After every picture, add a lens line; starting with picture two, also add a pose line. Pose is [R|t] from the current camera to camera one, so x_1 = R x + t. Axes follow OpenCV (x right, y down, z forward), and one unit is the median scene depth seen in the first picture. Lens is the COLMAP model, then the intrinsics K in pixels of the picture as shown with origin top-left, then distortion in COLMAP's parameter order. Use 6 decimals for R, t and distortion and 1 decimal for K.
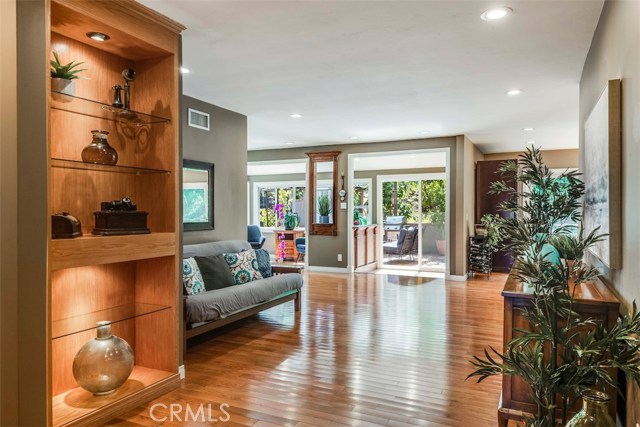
lens RADIAL K [[441.4, 0, 321.9], [0, 441.4, 212.0], [0, 0, 1]] dist [-0.032952, 0.001171]
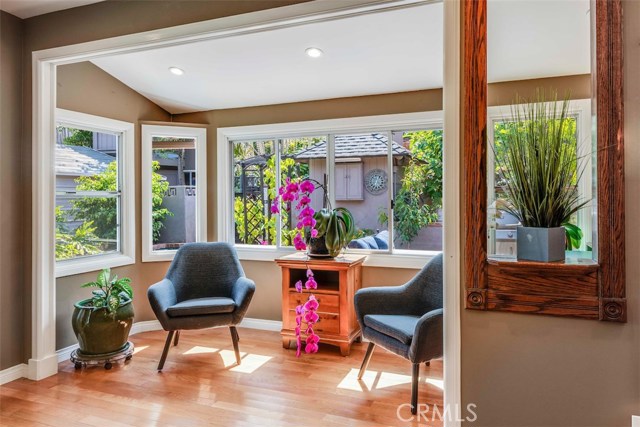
lens RADIAL K [[441.4, 0, 316.4], [0, 441.4, 198.6], [0, 0, 1]] dist [-0.032952, 0.001171]
pose [[0.997996, -0.004595, 0.063118, -0.107123], [0.005074, 0.999960, -0.007429, -0.003347], [-0.063081, 0.007734, 0.997978, 0.701712]]
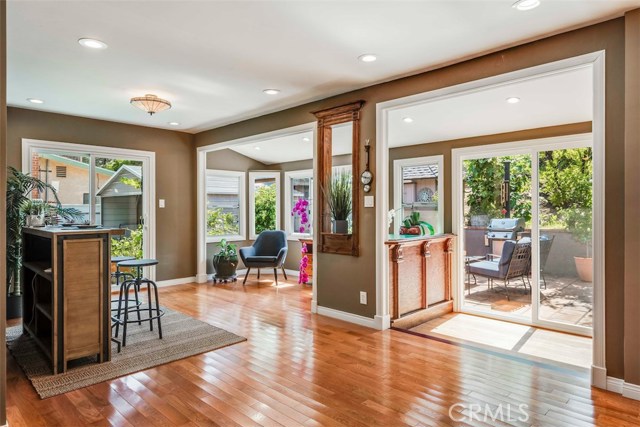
lens RADIAL K [[391.8, 0, 314.2], [0, 391.8, 209.3], [0, 0, 1]] dist [-0.009543, -0.005200]
pose [[0.941595, -0.002195, -0.336742, 0.126913], [0.000398, 0.999985, -0.005403, -0.001731], [0.336748, 0.004953, 0.941582, 0.457795]]
